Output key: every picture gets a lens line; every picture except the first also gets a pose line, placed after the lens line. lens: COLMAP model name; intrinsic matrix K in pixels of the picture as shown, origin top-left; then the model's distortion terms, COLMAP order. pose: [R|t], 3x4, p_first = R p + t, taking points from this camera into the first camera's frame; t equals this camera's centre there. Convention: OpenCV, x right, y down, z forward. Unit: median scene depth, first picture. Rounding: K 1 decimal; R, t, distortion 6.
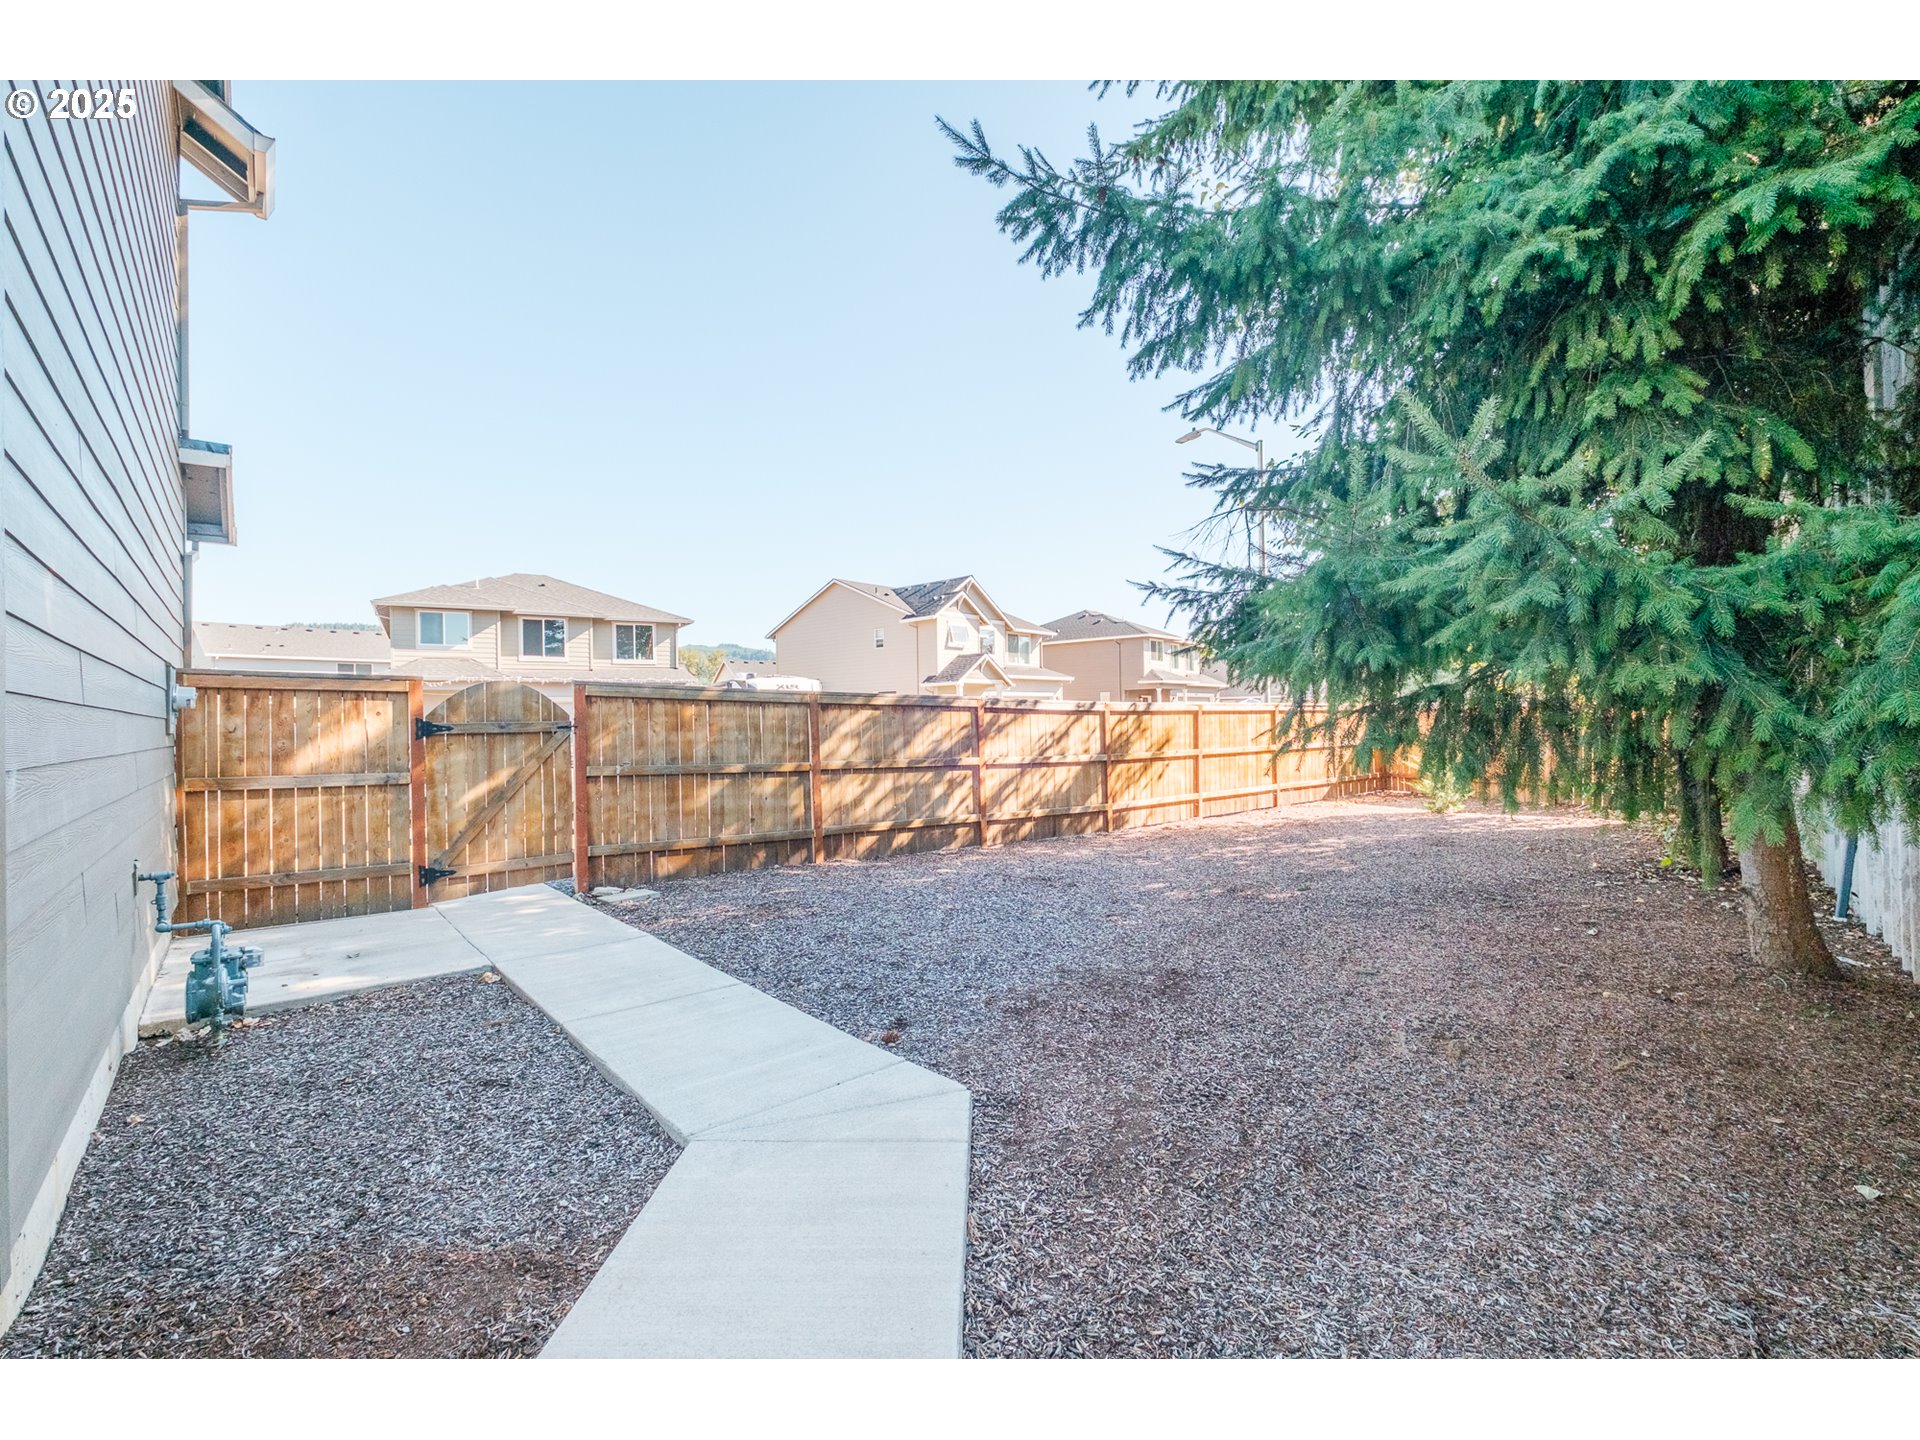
lens RADIAL K [[827.1, 0, 975.0], [0, 827.1, 714.2], [0, 0, 1]] dist [-0.000109, -0.000101]
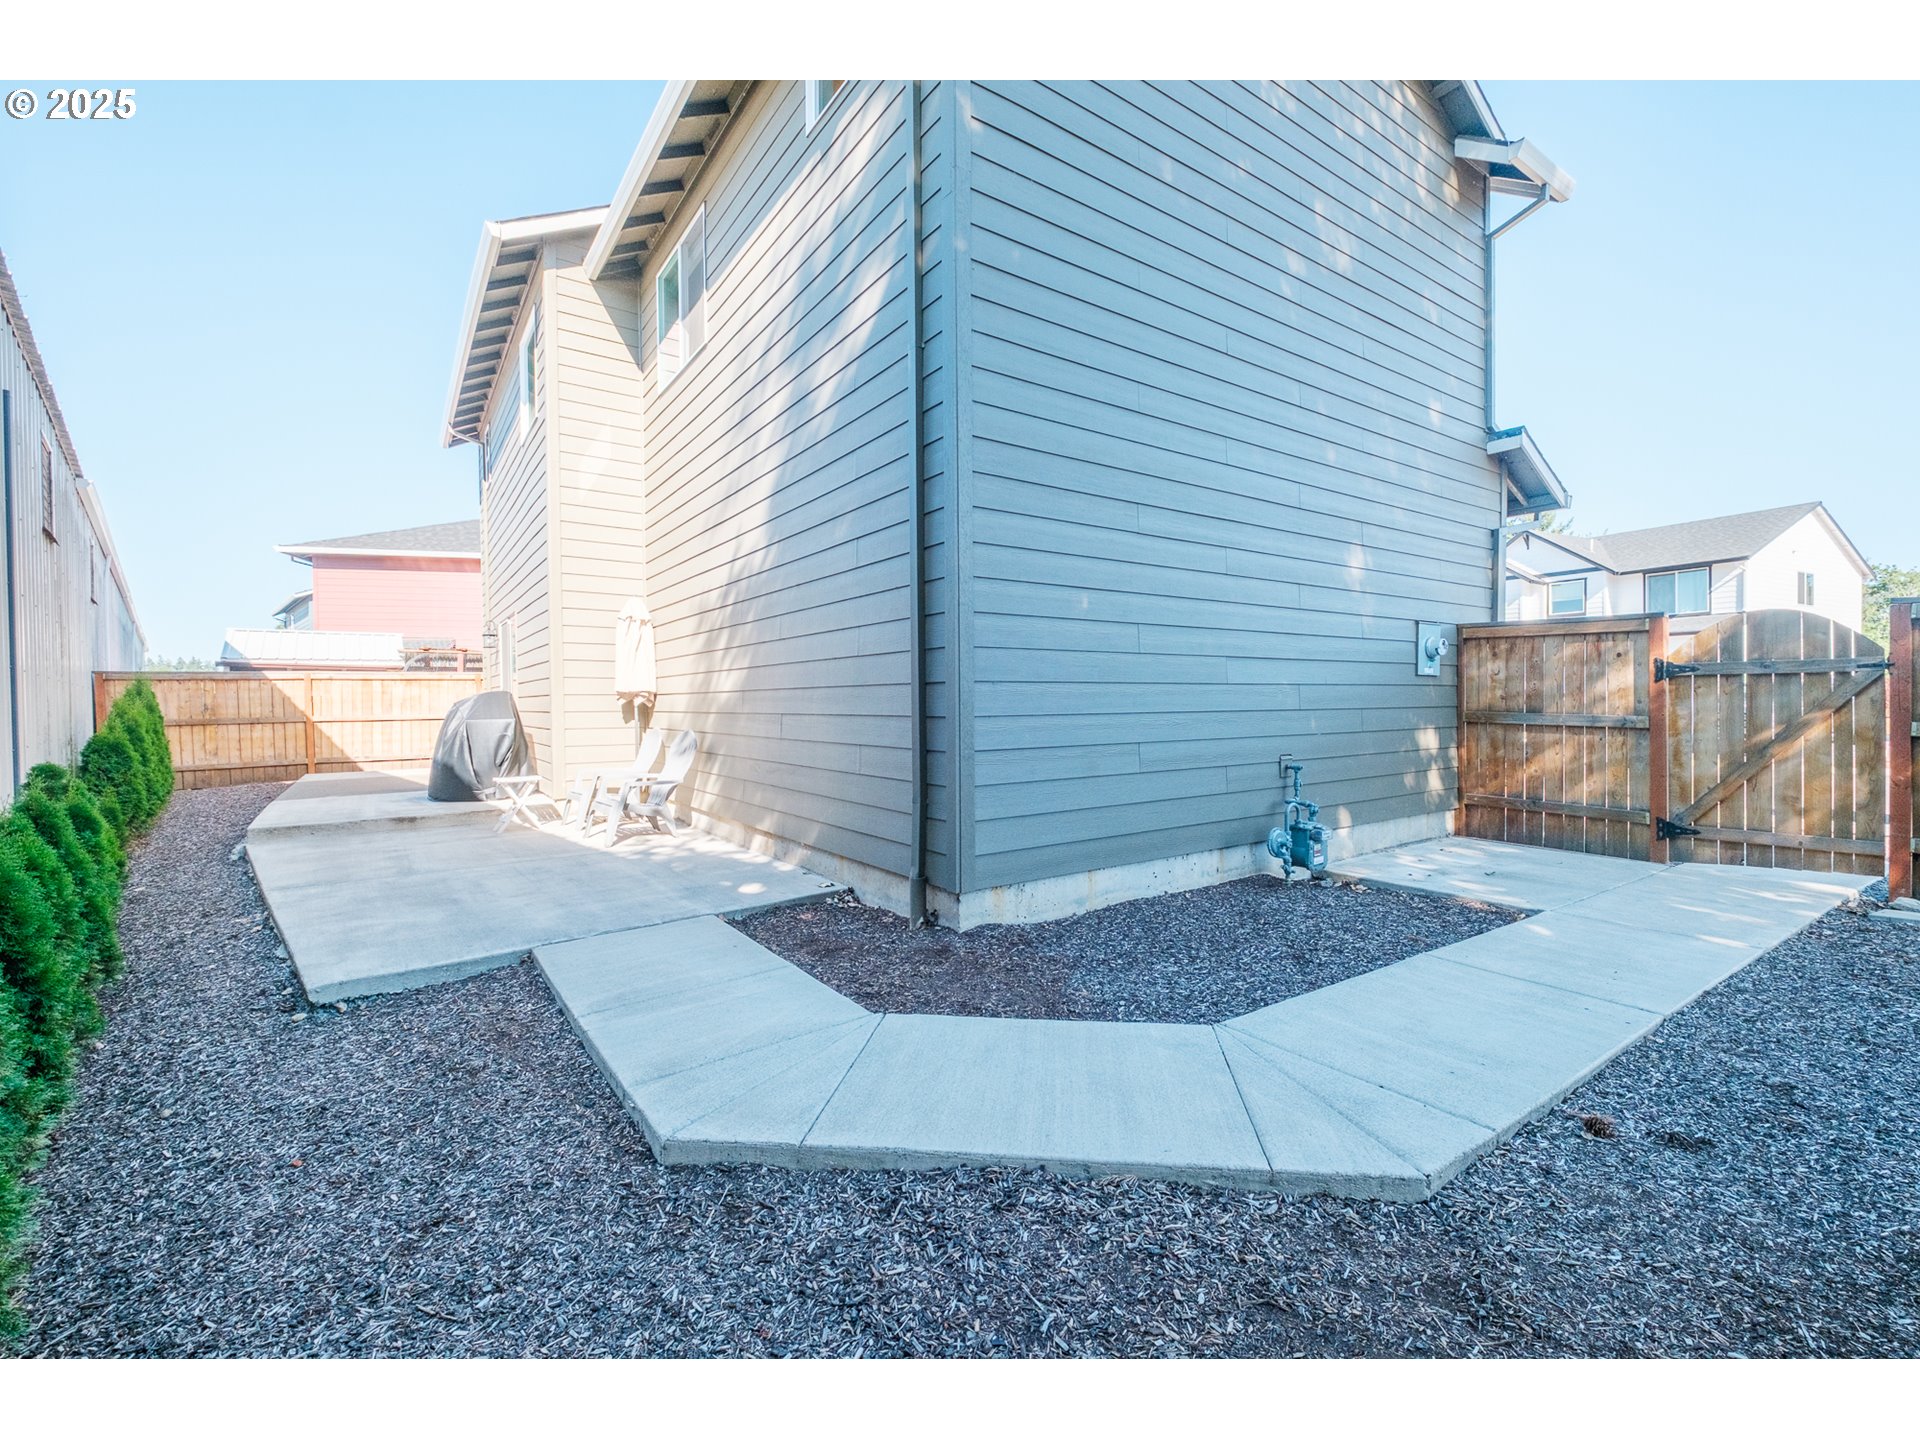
lens RADIAL K [[827.1, 0, 975.0], [0, 827.1, 714.2], [0, 0, 1]] dist [-0.000109, -0.000101]
pose [[-0.095348, 0.036345, -0.994780, 0.463728], [0.017000, 0.999247, 0.034879, 0.032331], [0.995299, -0.013585, -0.095894, 0.476365]]
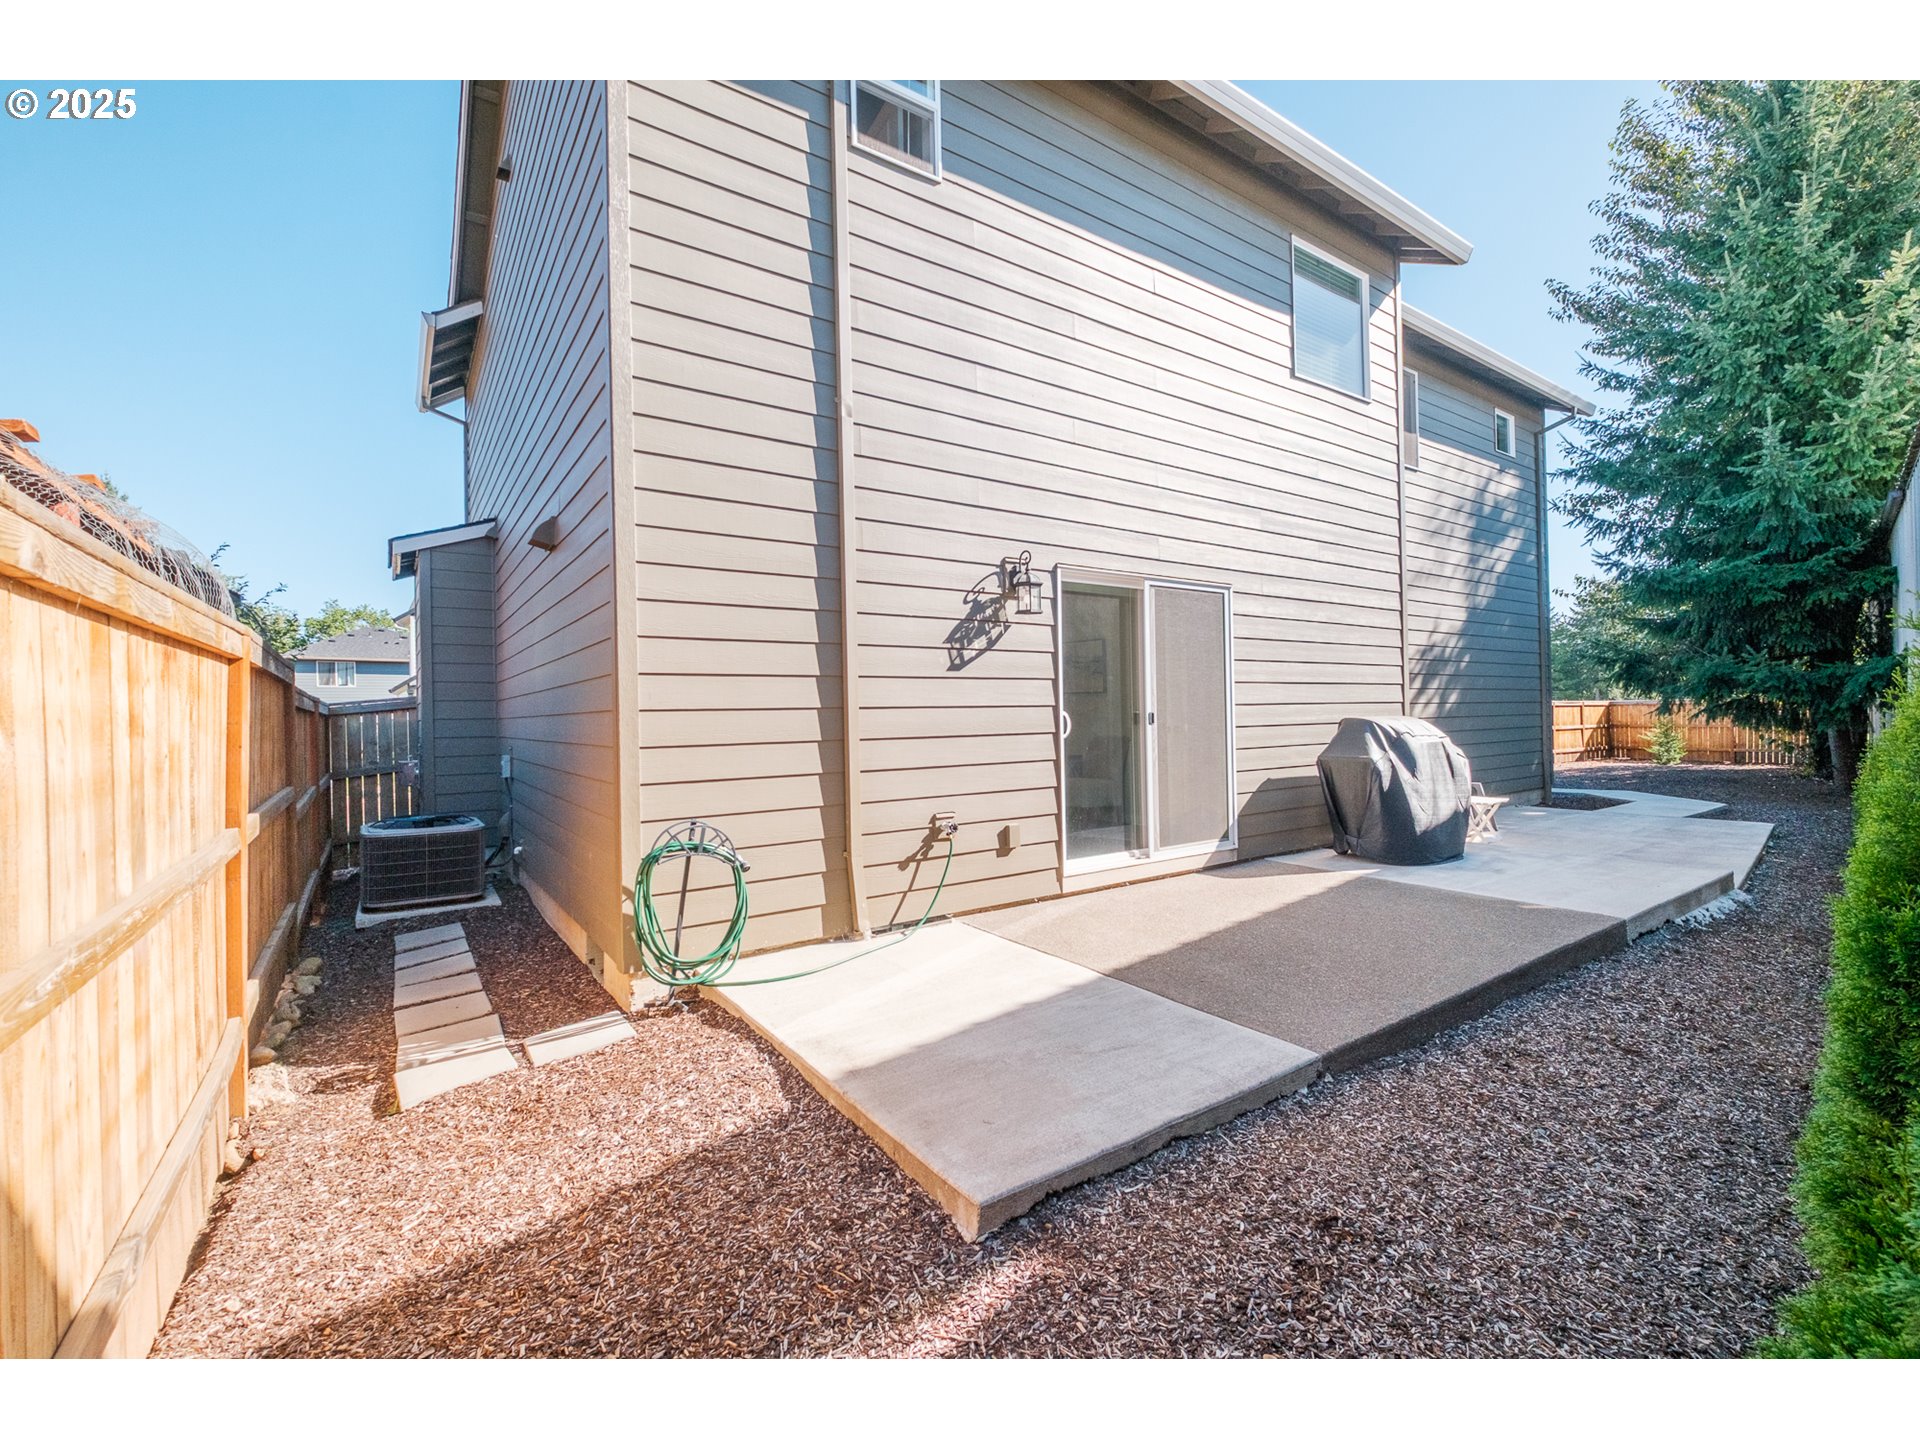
lens RADIAL K [[827.1, 0, 975.0], [0, 827.1, 714.2], [0, 0, 1]] dist [-0.000109, -0.000101]
pose [[0.995163, 0.001422, -0.098232, -0.916570], [-0.000178, 0.999920, 0.012671, -0.004123], [0.098242, -0.012592, 0.995083, -1.123571]]
